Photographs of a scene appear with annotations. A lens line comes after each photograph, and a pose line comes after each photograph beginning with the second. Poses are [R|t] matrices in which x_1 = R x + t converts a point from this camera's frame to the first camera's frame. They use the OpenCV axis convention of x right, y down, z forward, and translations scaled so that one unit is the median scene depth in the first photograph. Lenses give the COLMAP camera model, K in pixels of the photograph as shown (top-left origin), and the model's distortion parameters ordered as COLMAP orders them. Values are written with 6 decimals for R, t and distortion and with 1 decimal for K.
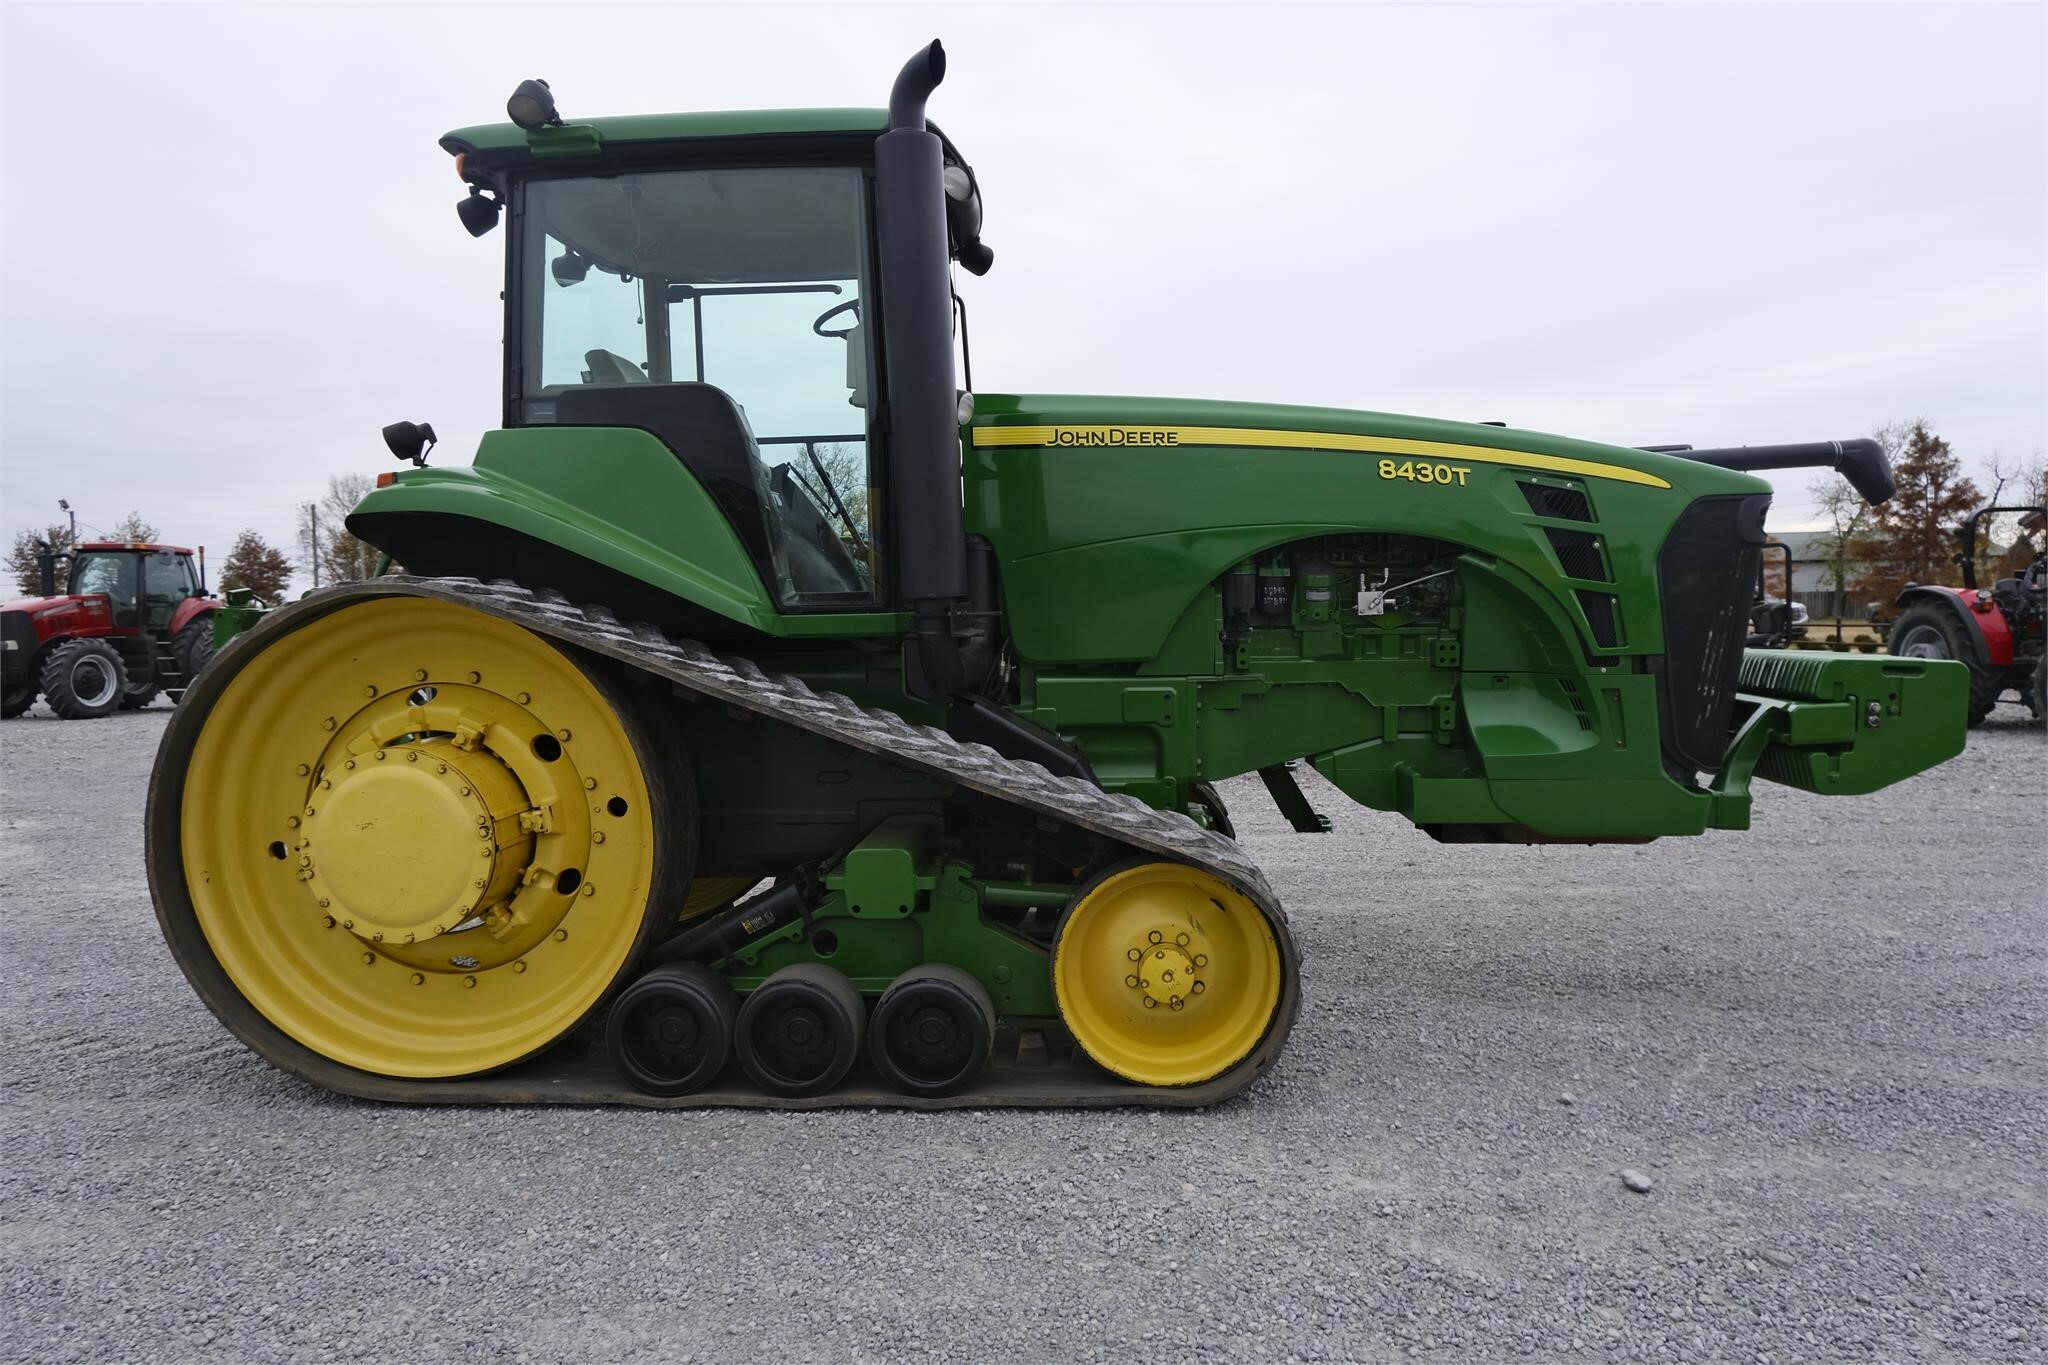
lens RADIAL K [[1311.3, 0, 1012.6], [0, 1311.3, 689.7], [0, 0, 1]] dist [0.000519, -0.002422]
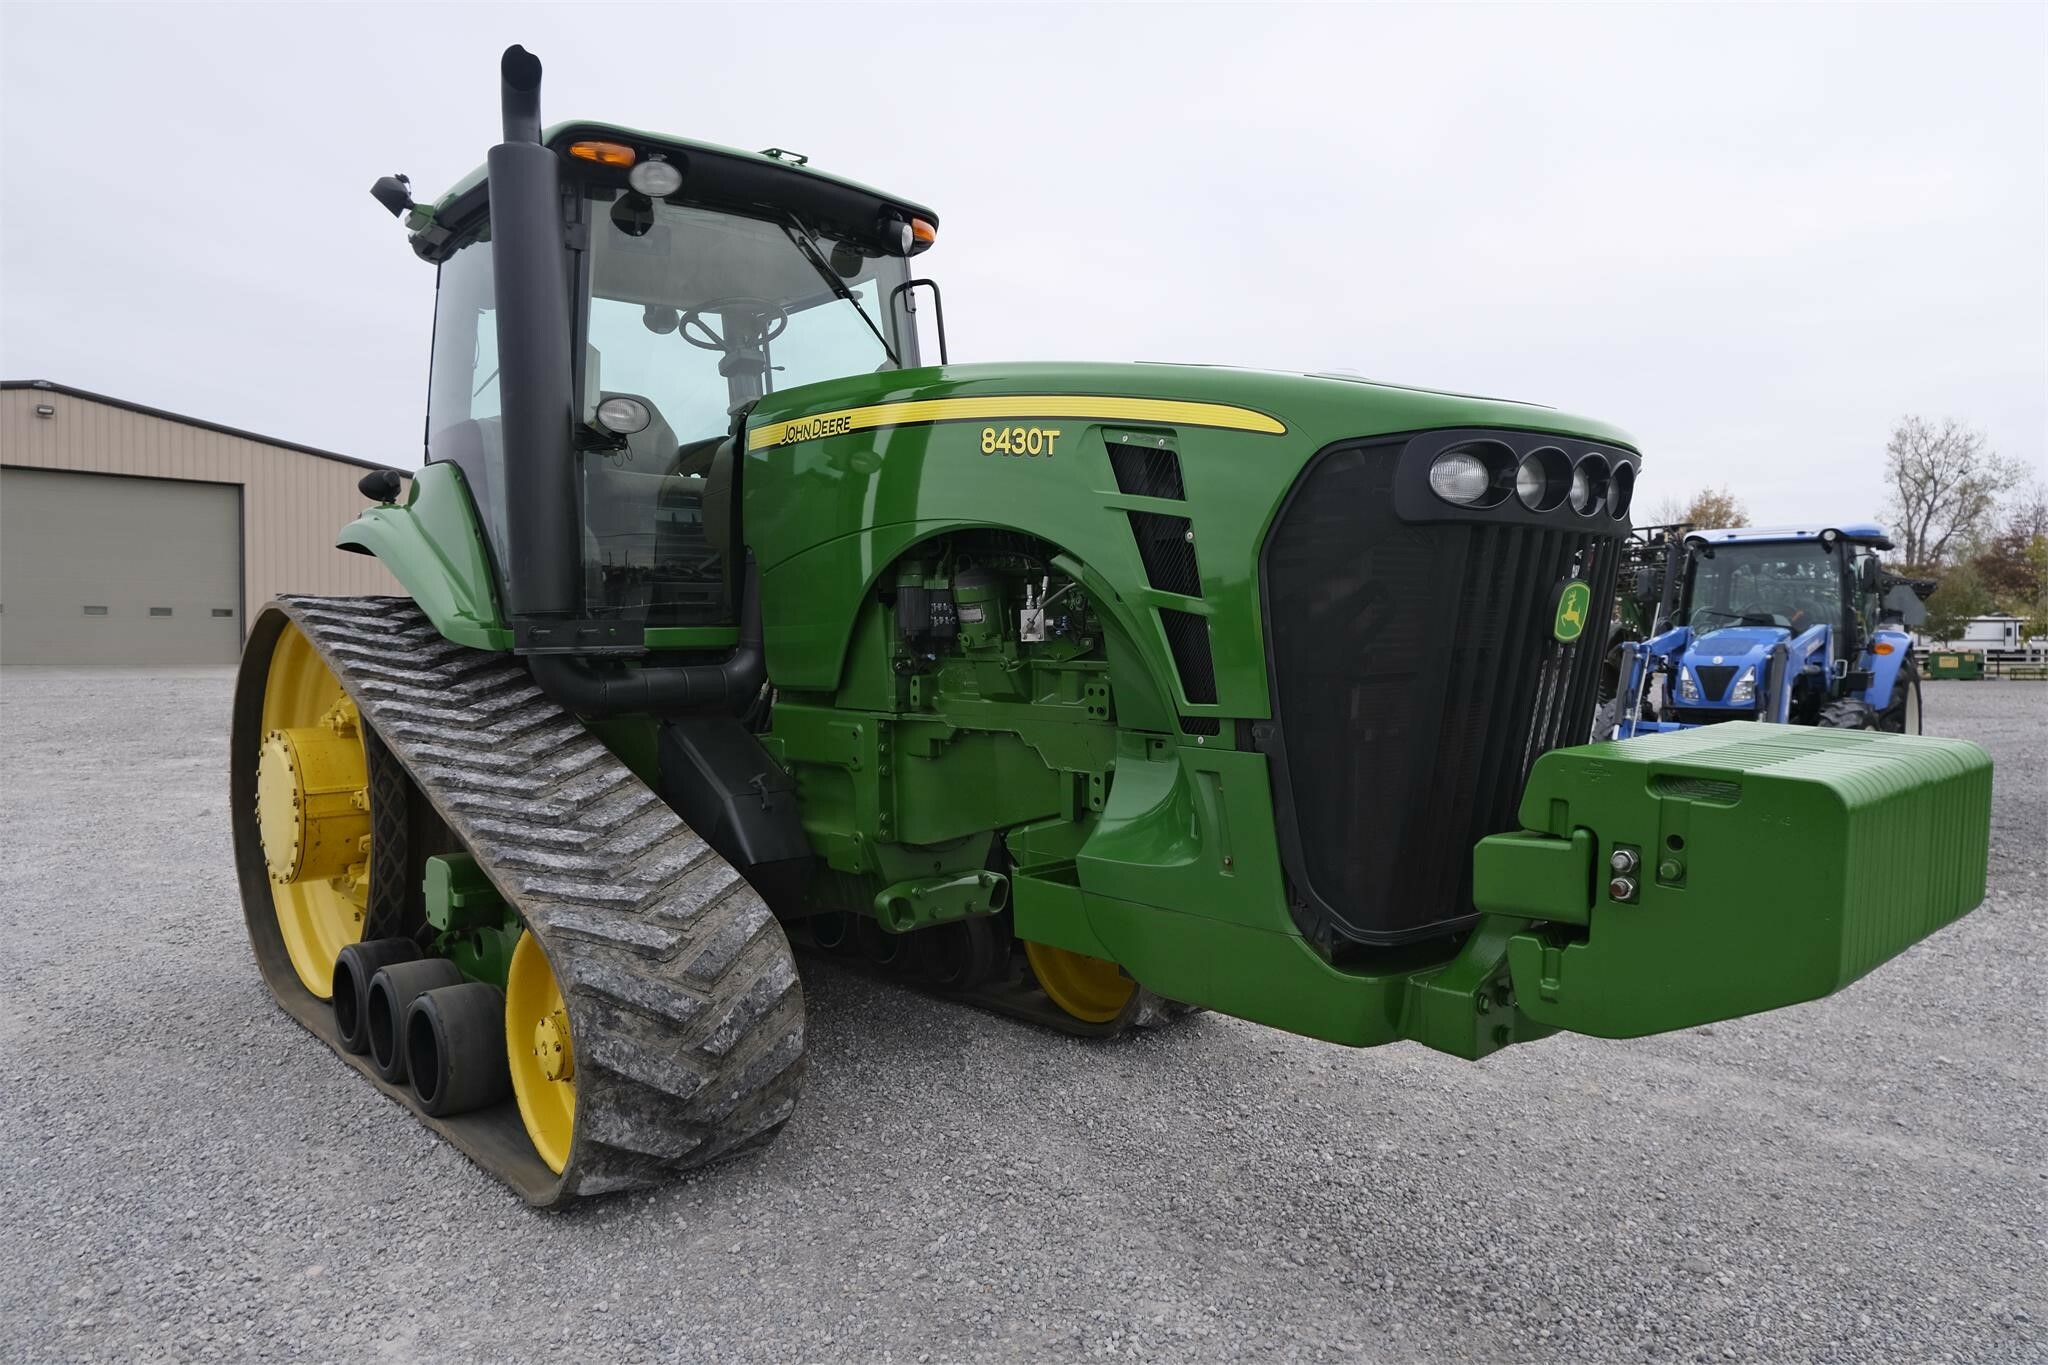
lens RADIAL K [[1311.3, 0, 1015.4], [0, 1311.3, 677.1], [0, 0, 1]] dist [0.000519, -0.002422]
pose [[0.721449, 0.040046, -0.691309, 0.872347], [-0.050879, 0.998694, 0.004755, -0.045982], [0.690596, 0.031743, 0.722544, 0.536798]]
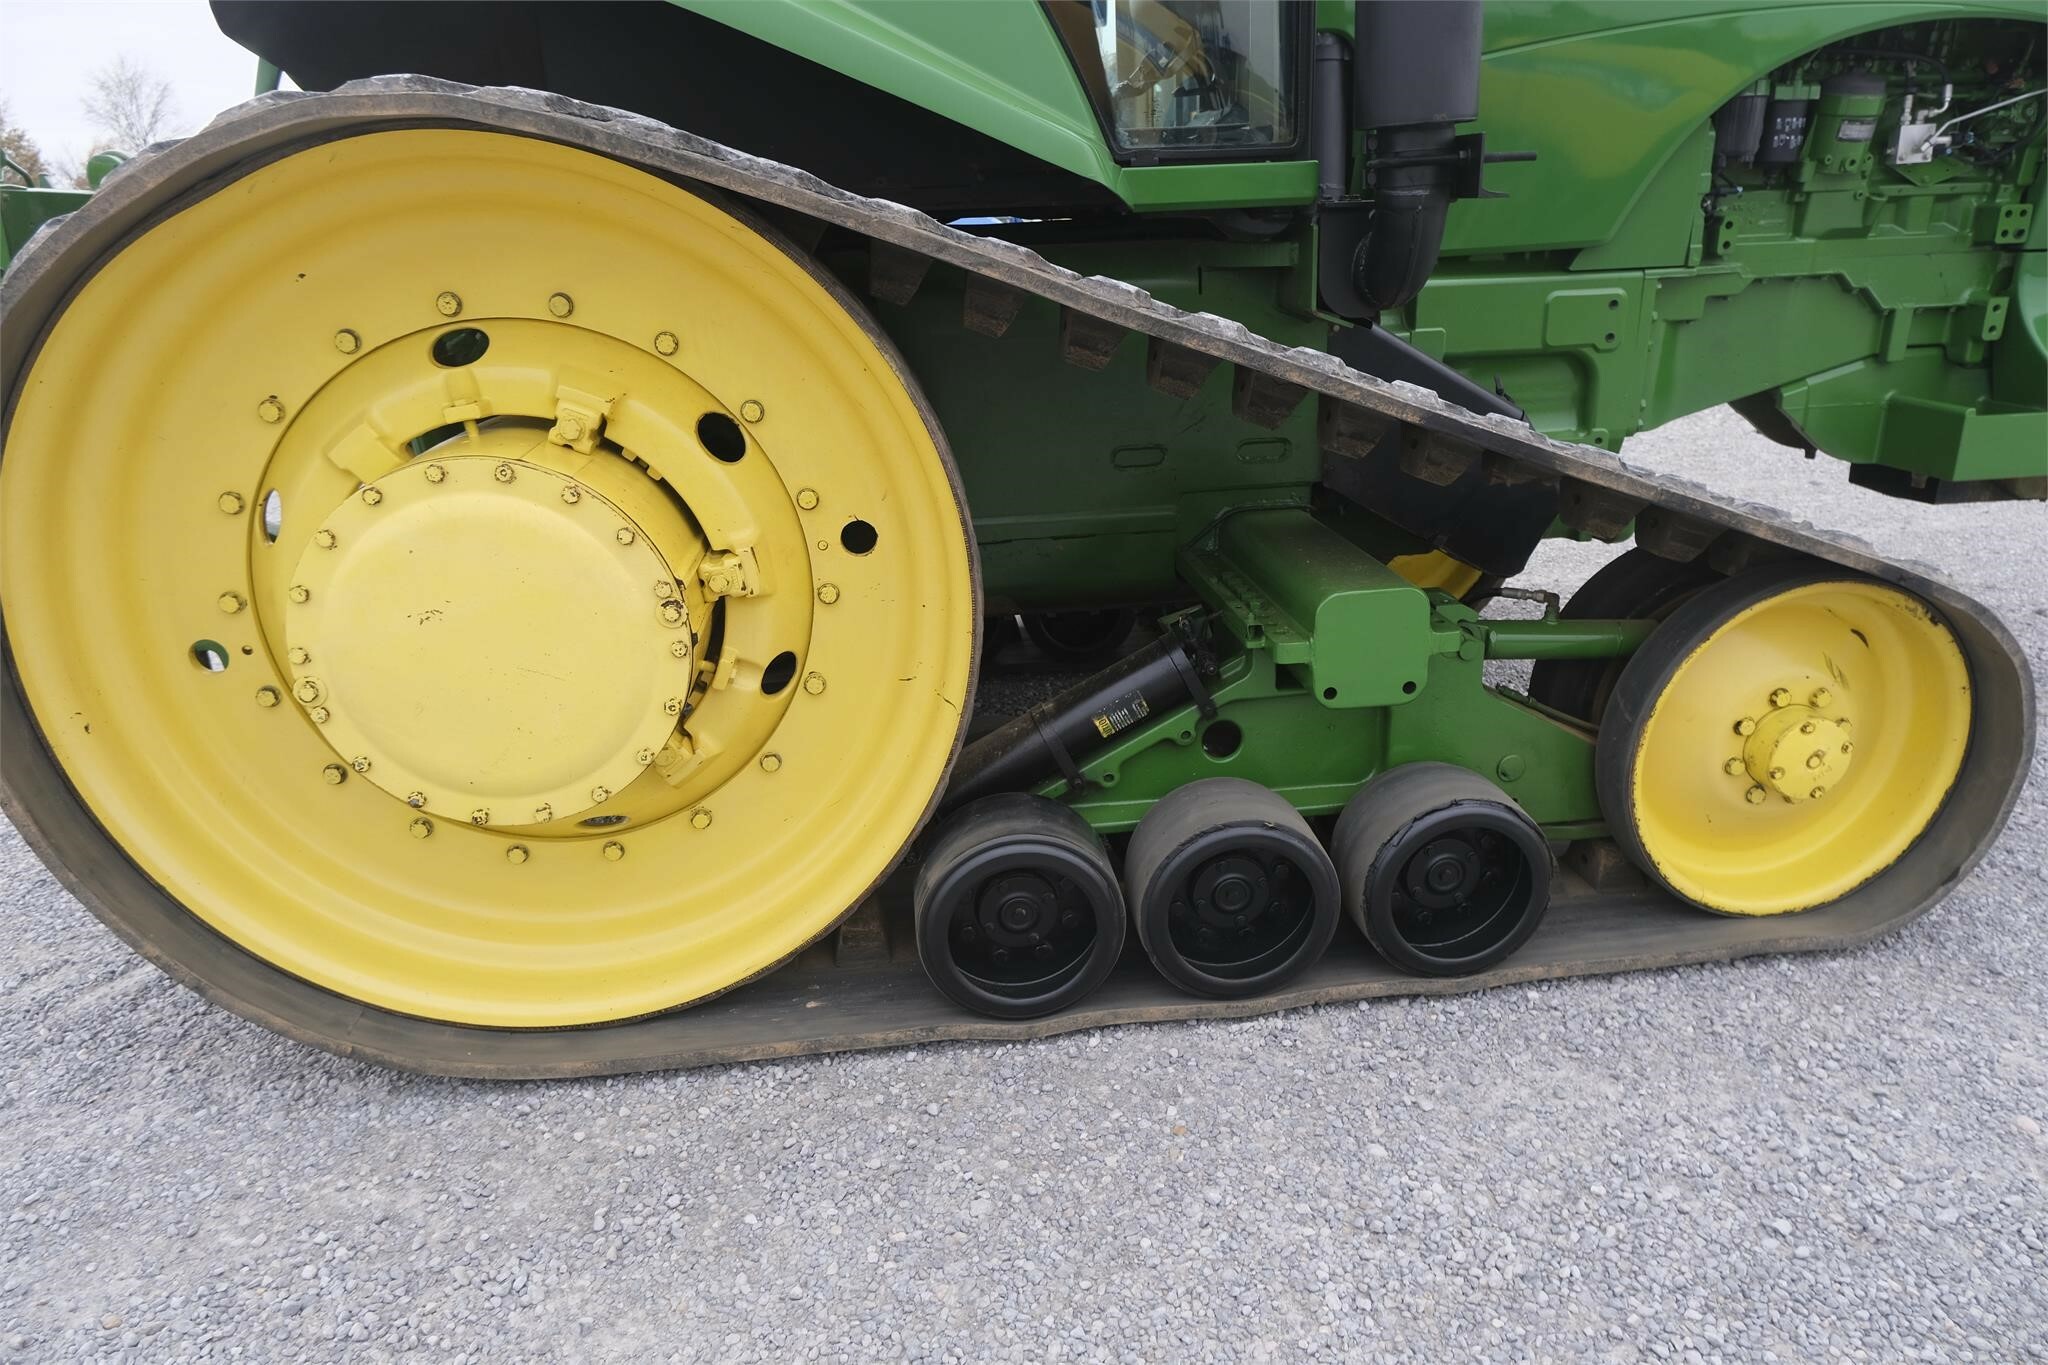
lens RADIAL K [[1311.3, 0, 1027.9], [0, 1311.3, 691.3], [0, 0, 1]] dist [0.000519, -0.002422]
pose [[0.984062, -0.079992, 0.158816, -0.324625], [0.033020, 0.959778, 0.278812, -0.001195], [-0.174731, -0.269125, 0.947123, 0.441830]]
